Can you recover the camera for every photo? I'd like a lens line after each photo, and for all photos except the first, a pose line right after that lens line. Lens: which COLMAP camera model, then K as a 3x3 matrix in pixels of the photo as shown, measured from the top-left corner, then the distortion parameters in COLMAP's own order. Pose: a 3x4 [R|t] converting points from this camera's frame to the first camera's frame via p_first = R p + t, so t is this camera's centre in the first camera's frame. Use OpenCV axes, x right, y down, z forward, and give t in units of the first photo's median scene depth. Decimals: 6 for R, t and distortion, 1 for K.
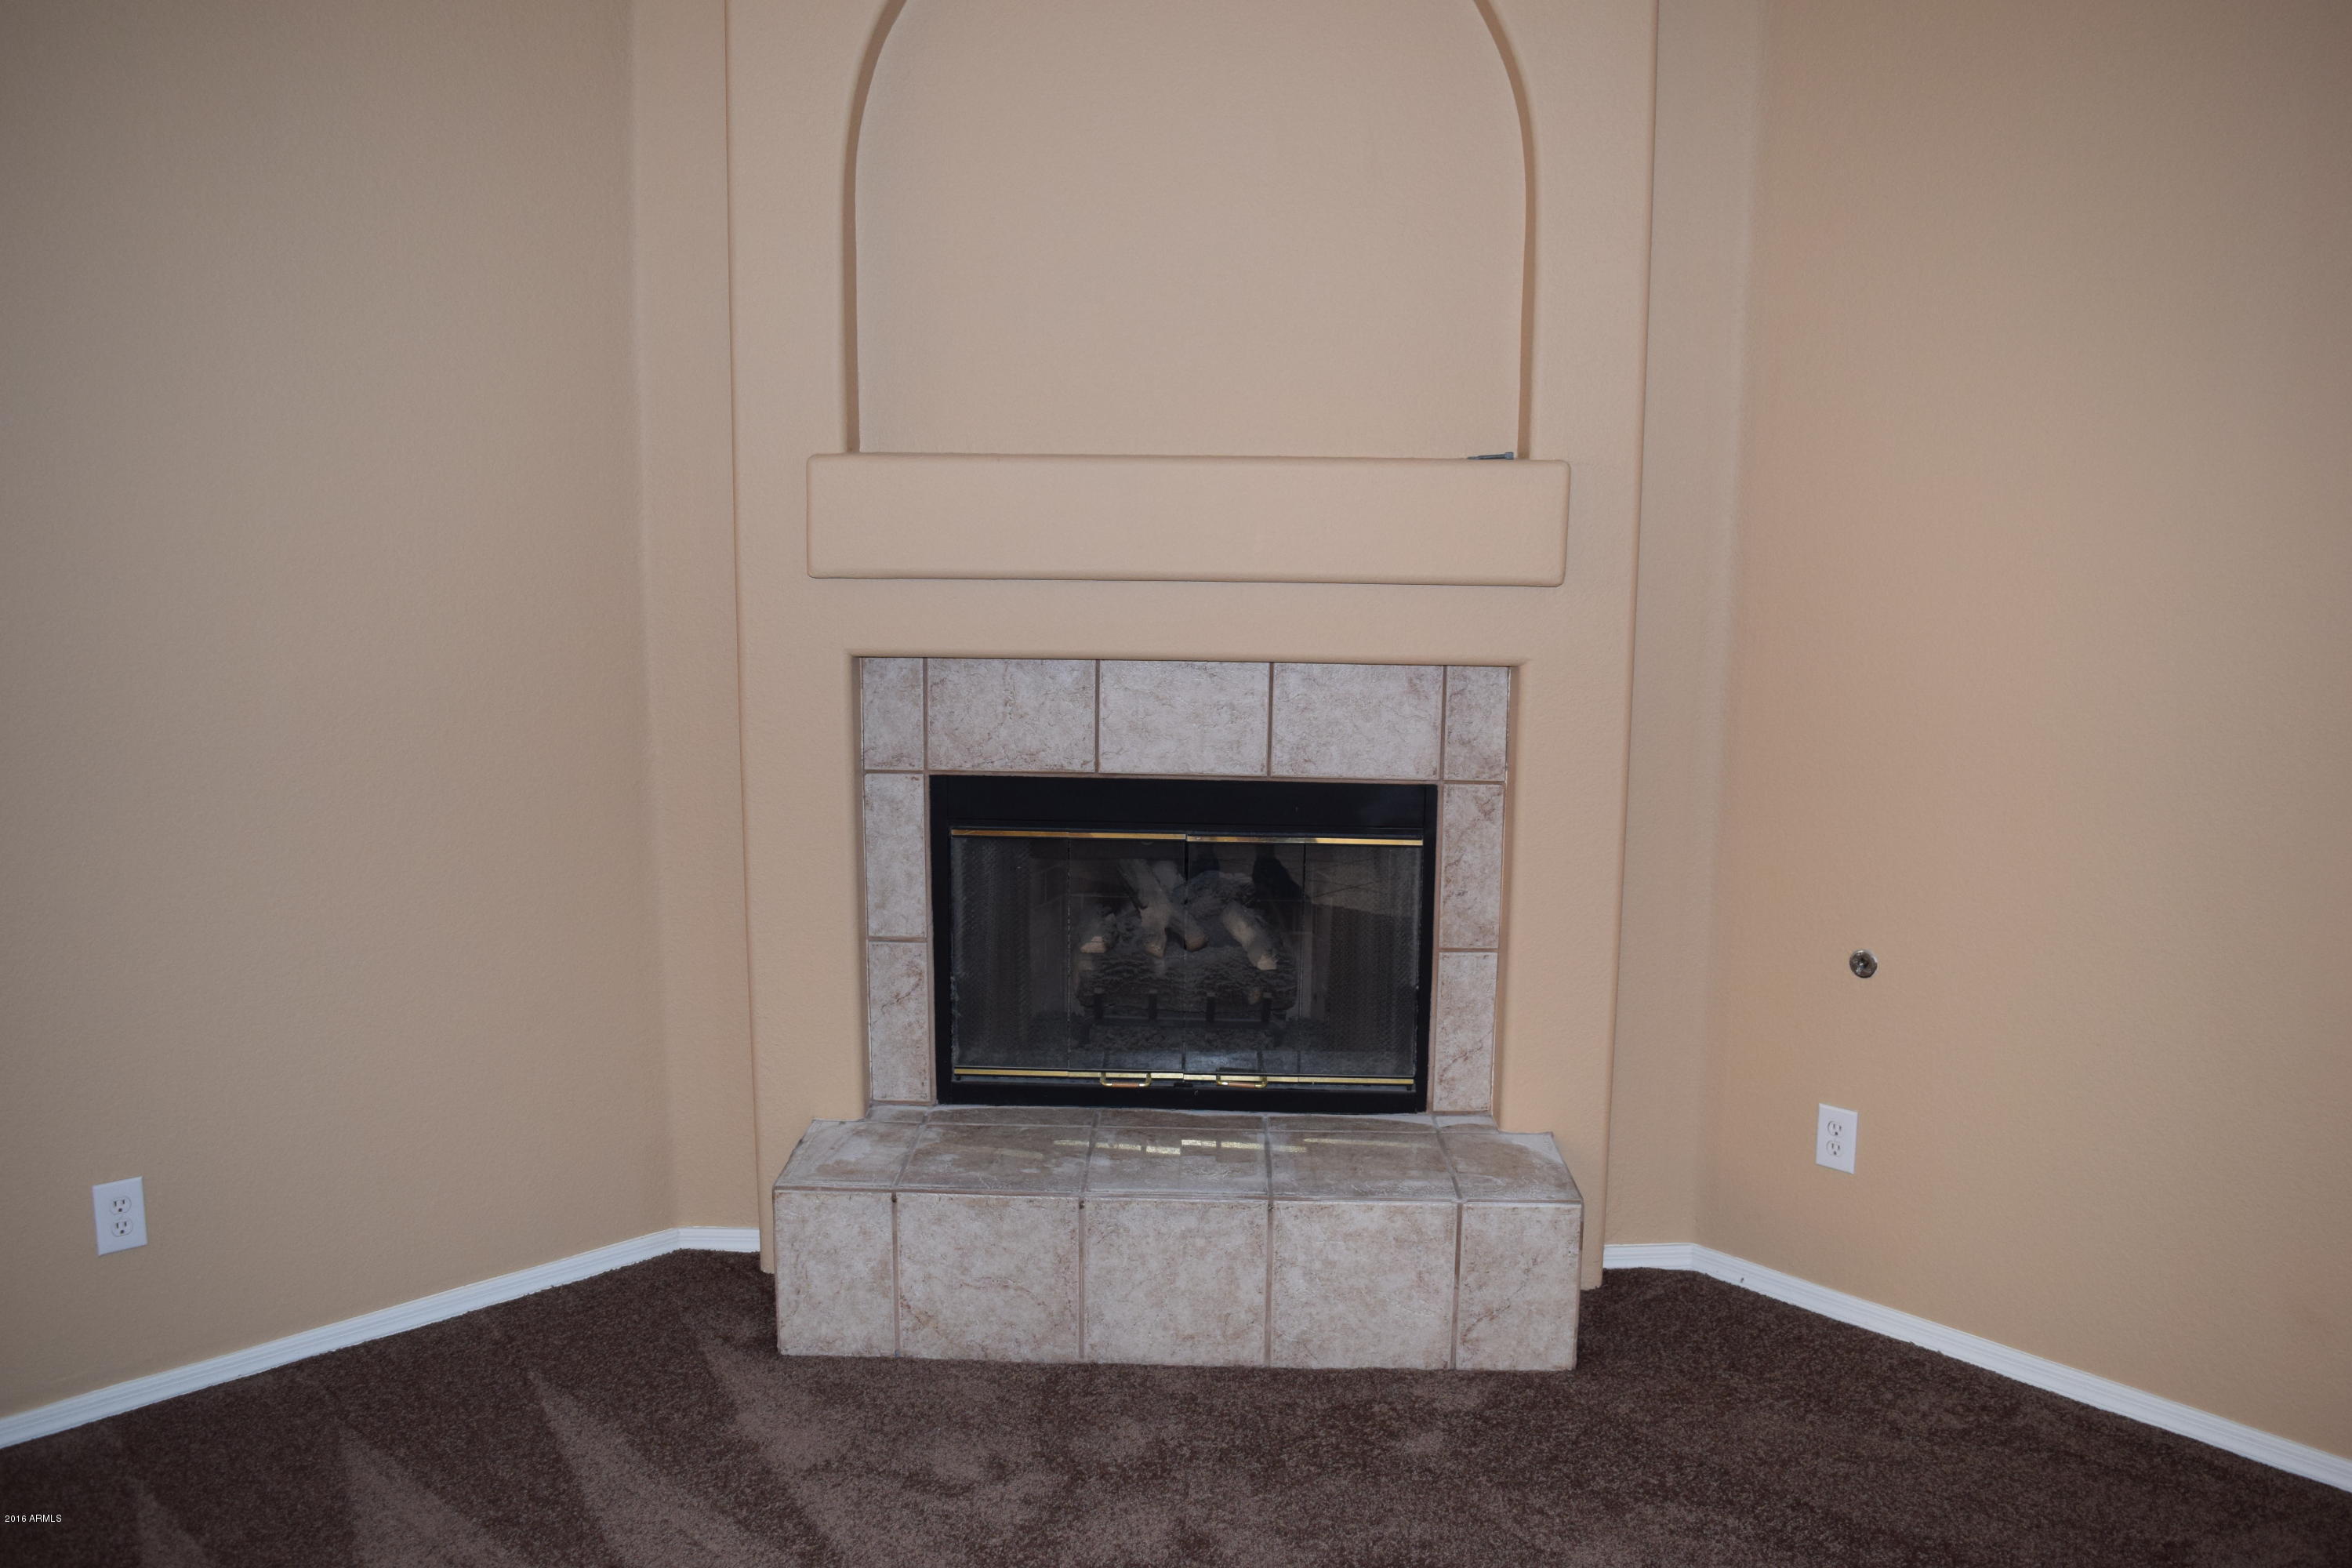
lens RADIAL K [[1867.9, 0, 1184.0], [0, 1867.9, 781.0], [0, 0, 1]] dist [-0.100246, 0.036603]
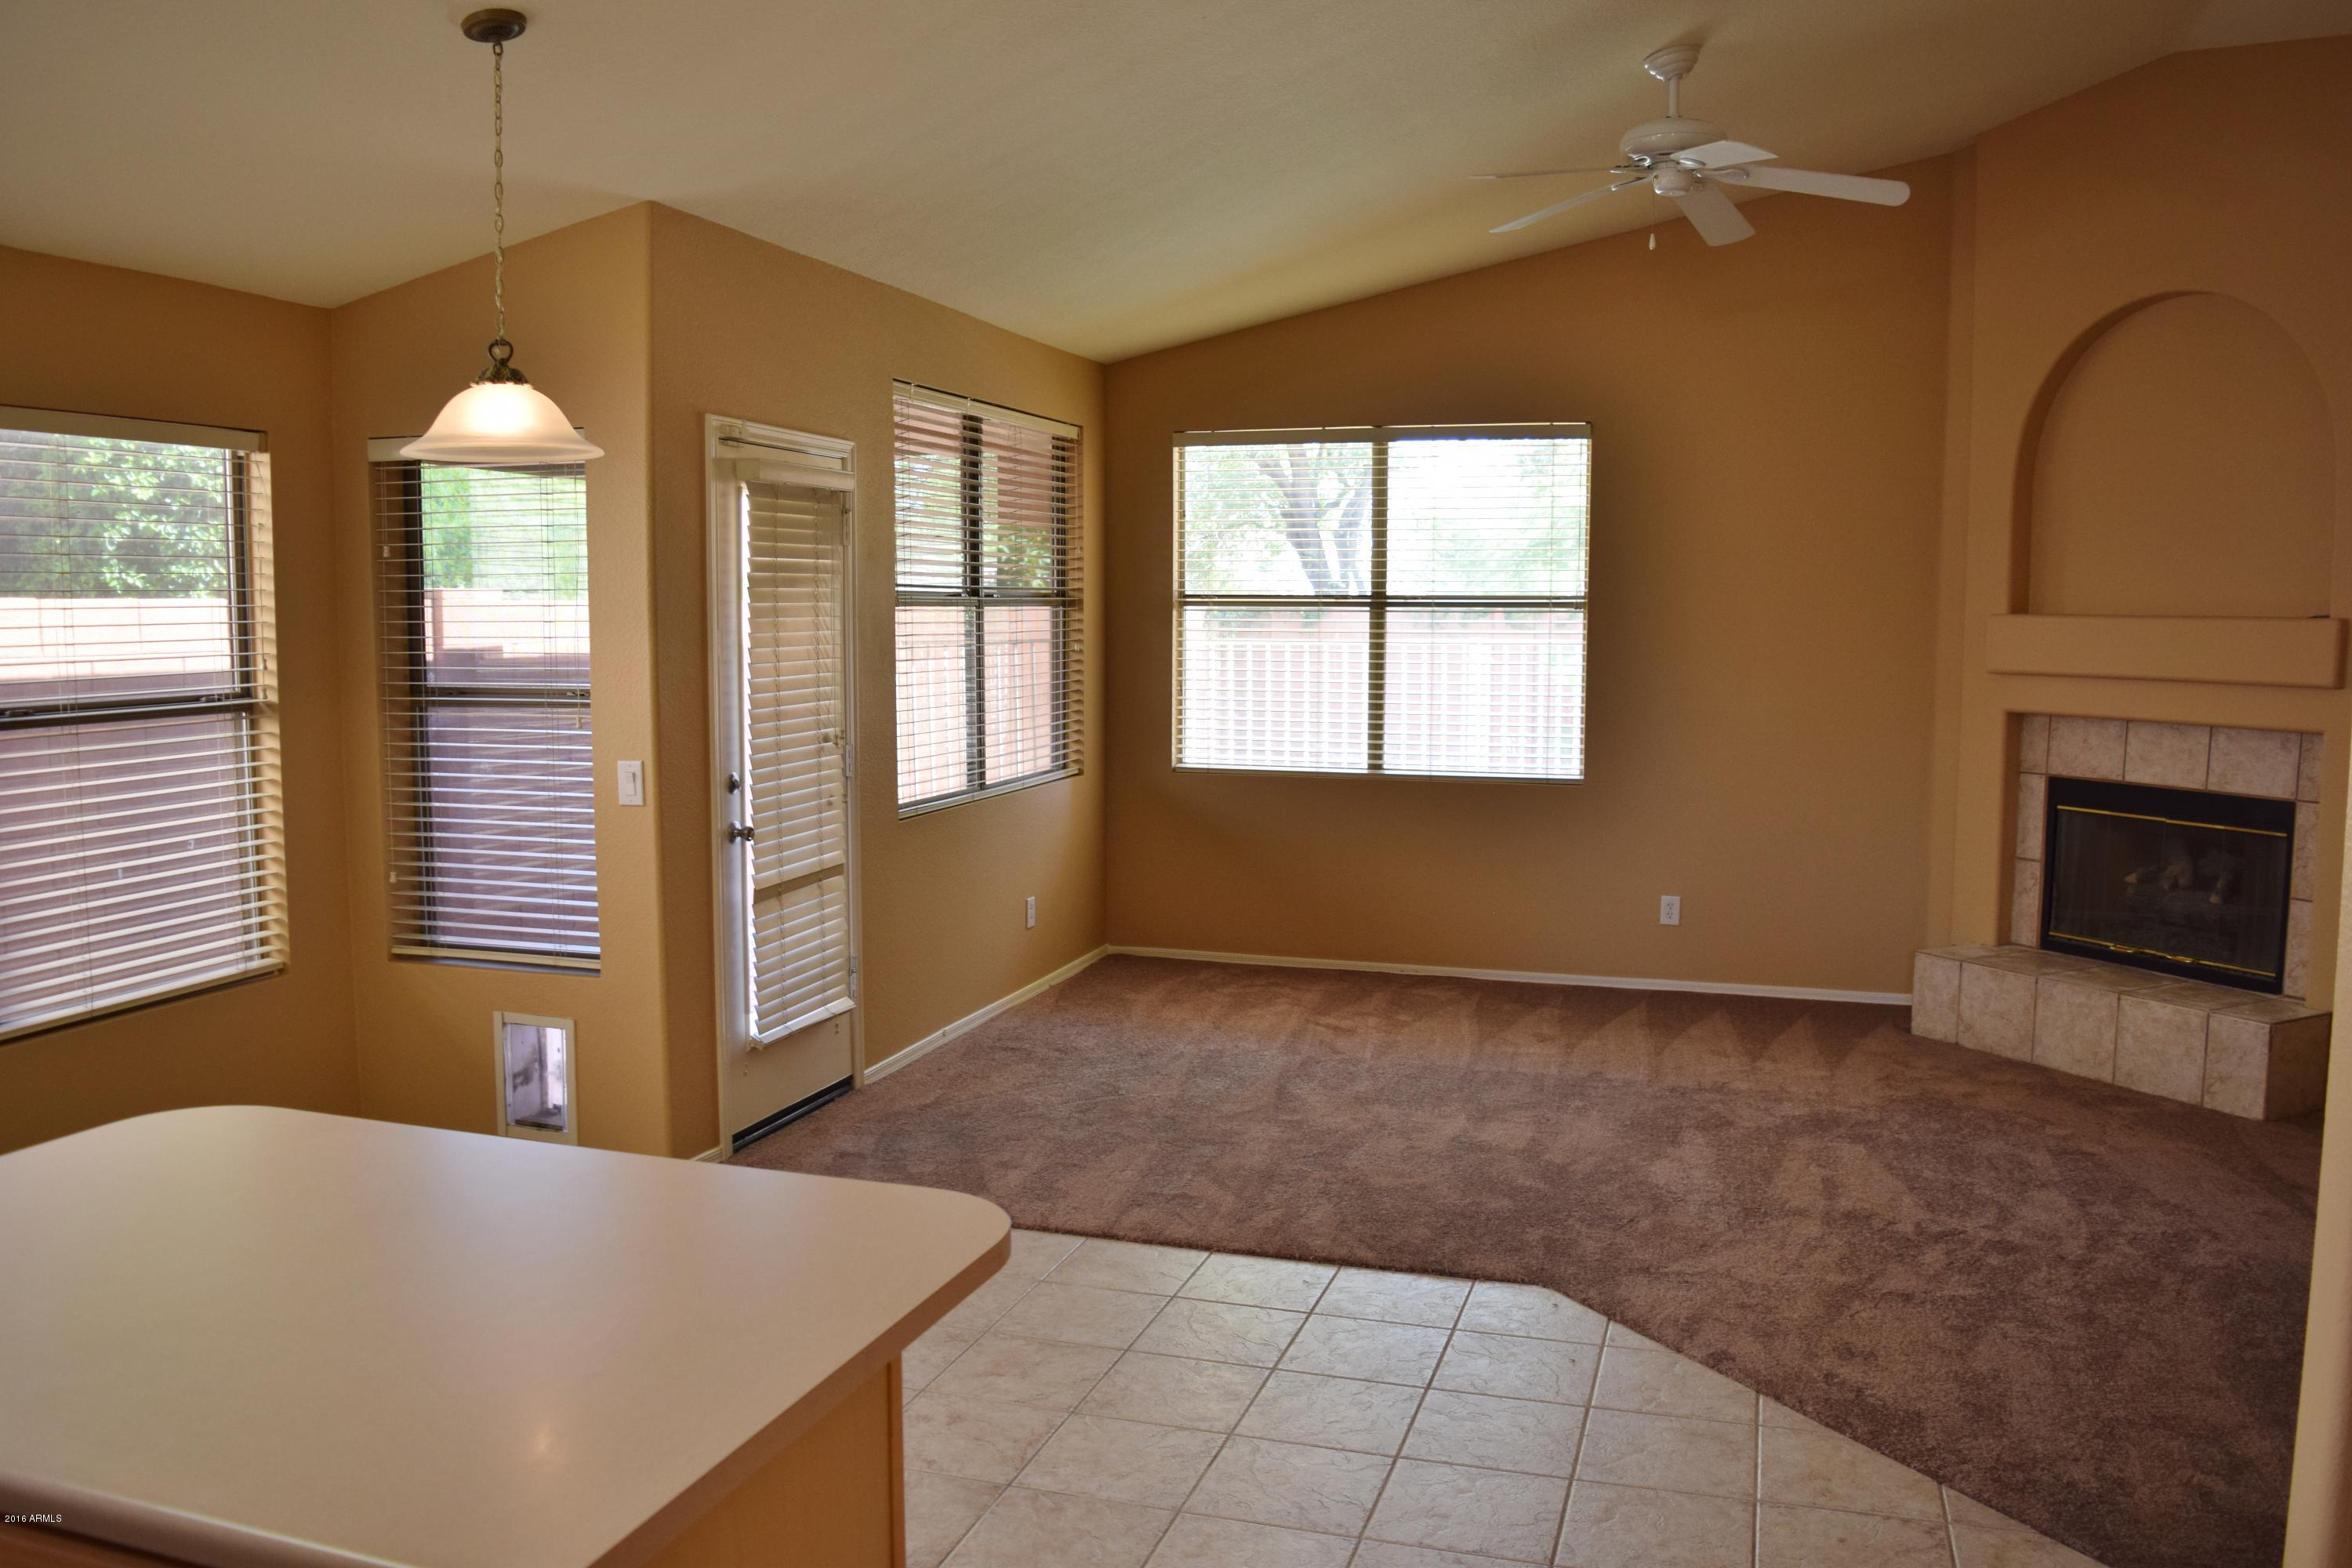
lens RADIAL K [[1867.9, 0, 1184.0], [0, 1867.9, 781.0], [0, 0, 1]] dist [-0.100246, 0.036603]
pose [[0.489649, 0.075750, -0.868623, 1.107084], [-0.143927, 0.989575, 0.005165, 0.124654], [0.859959, 0.122489, 0.495447, -0.747547]]
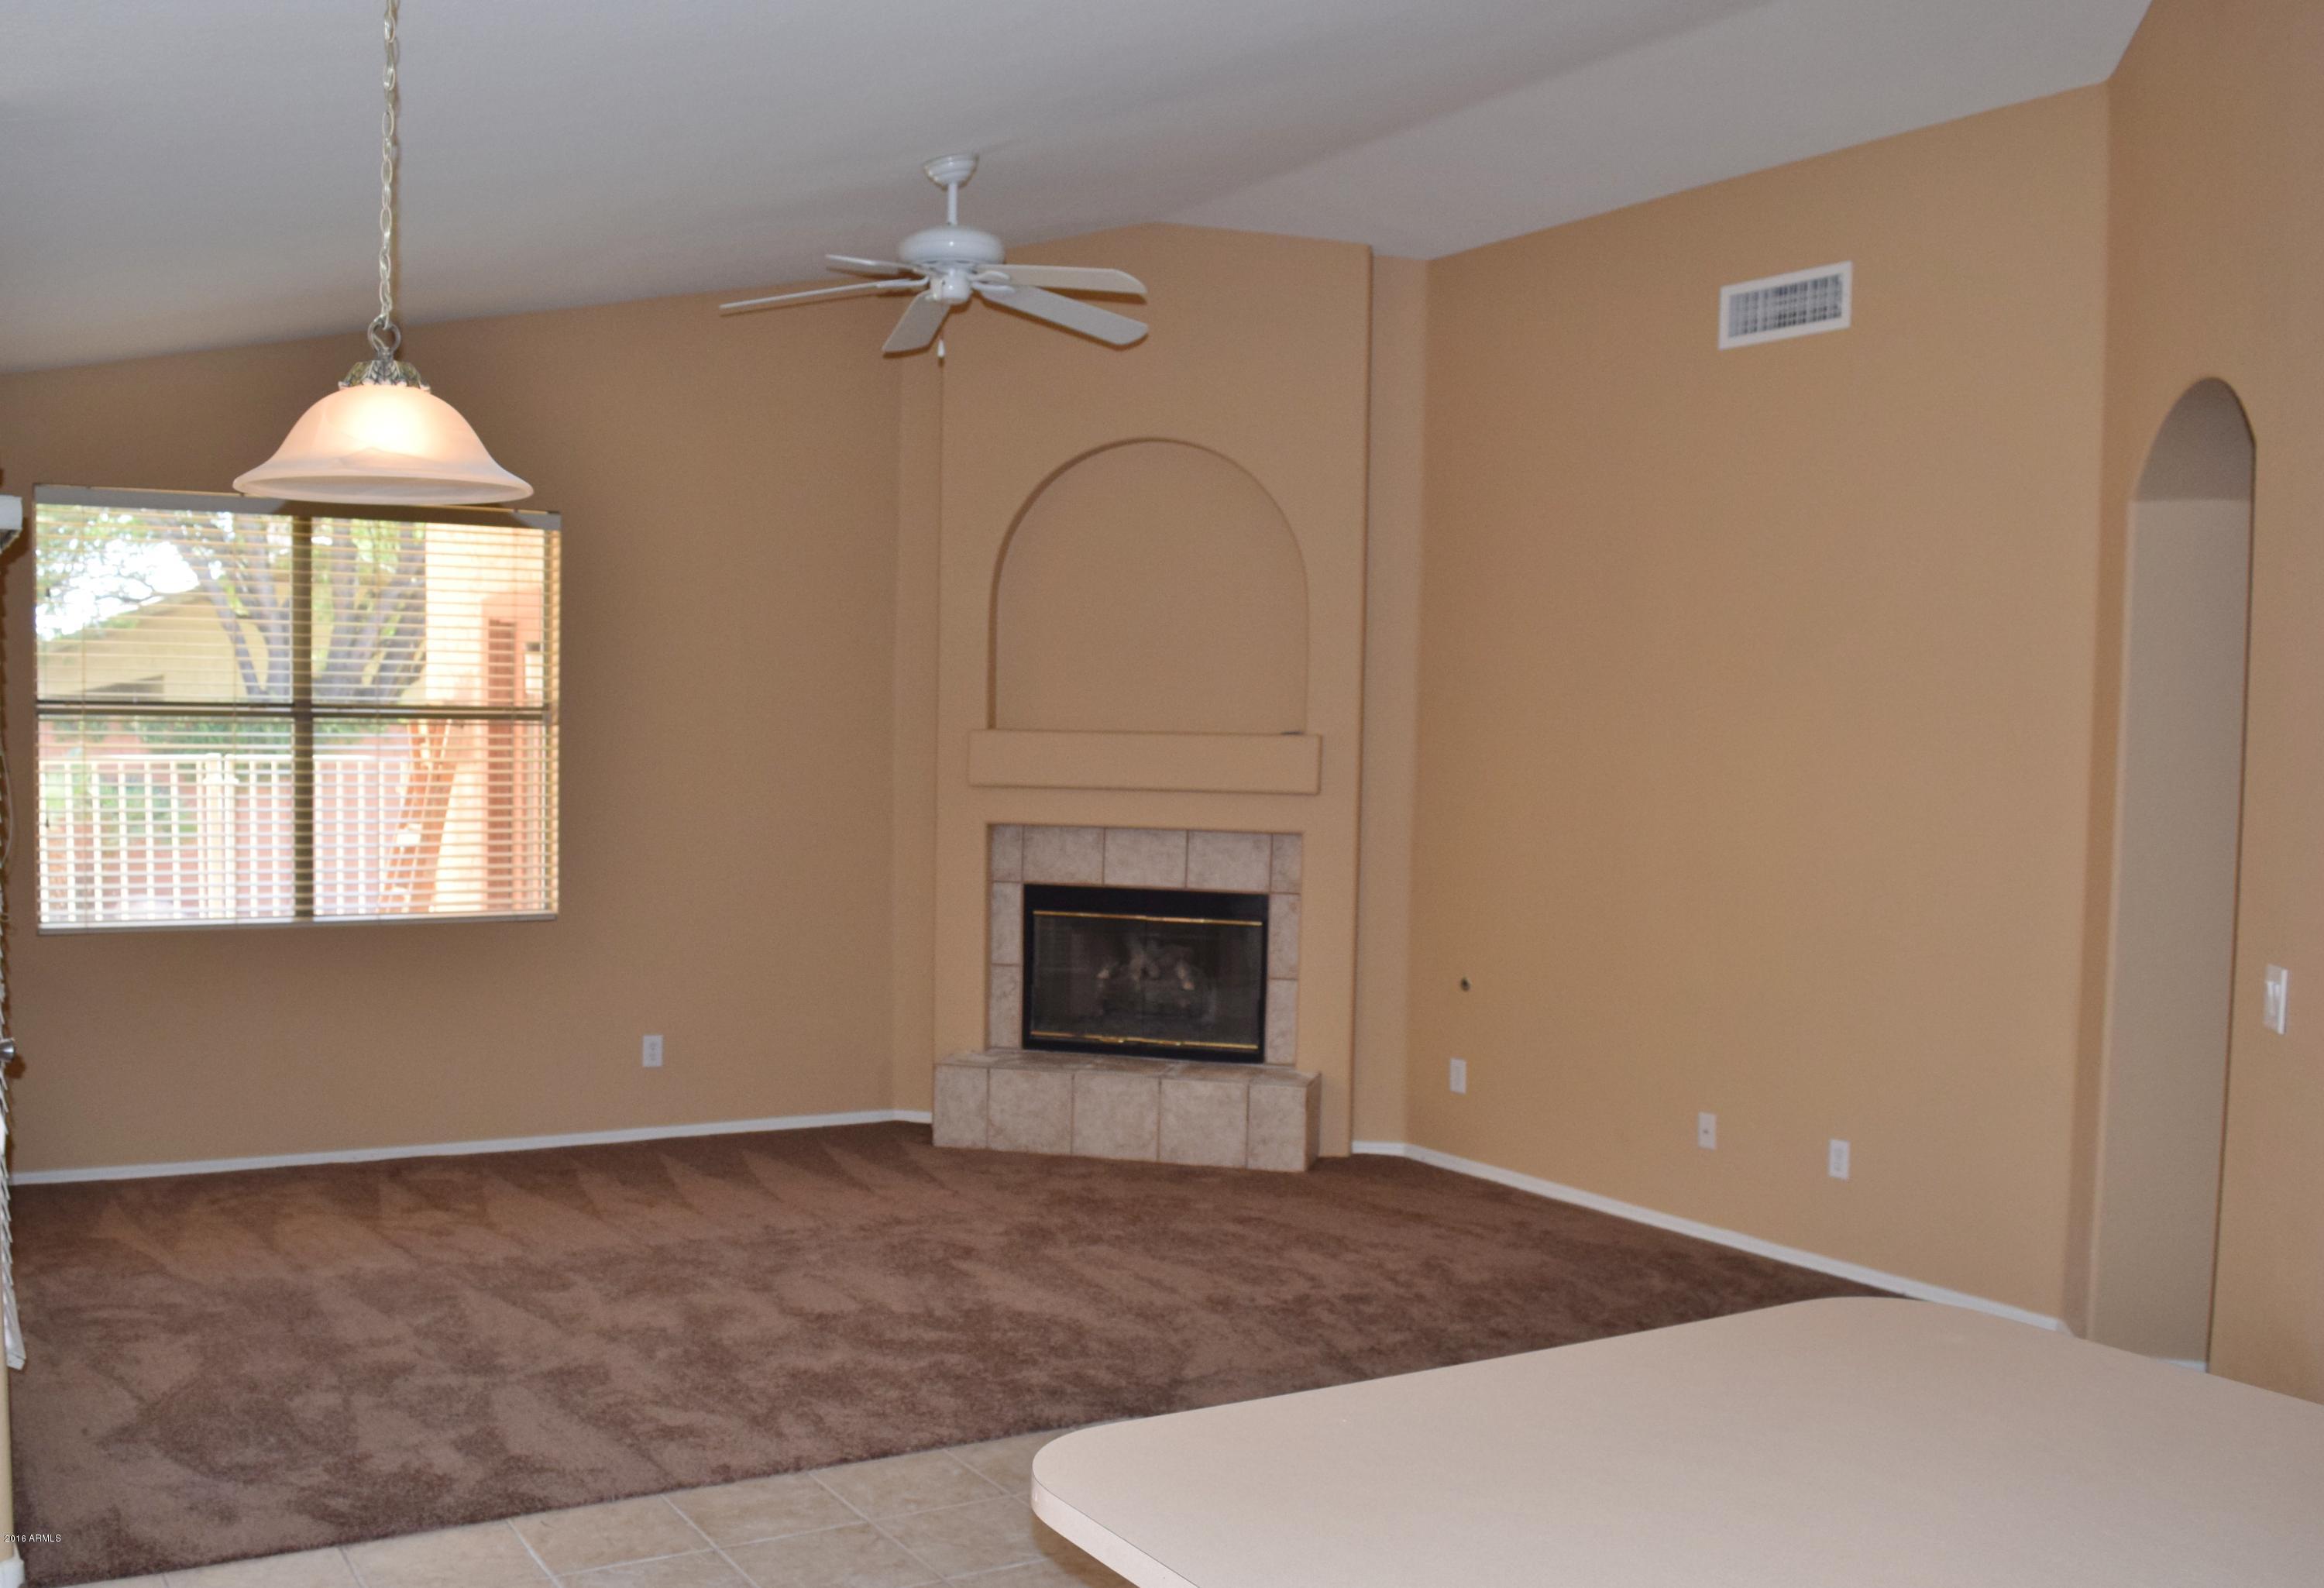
lens RADIAL K [[2112.4, 0, 1020.9], [0, 2112.4, 878.4], [0, 0, 1]] dist [-0.089021, -0.003702]
pose [[0.969650, 0.024488, -0.243266, 0.433728], [-0.048494, 0.994467, -0.093187, 0.211315], [0.239638, 0.102156, 0.965473, -1.271053]]
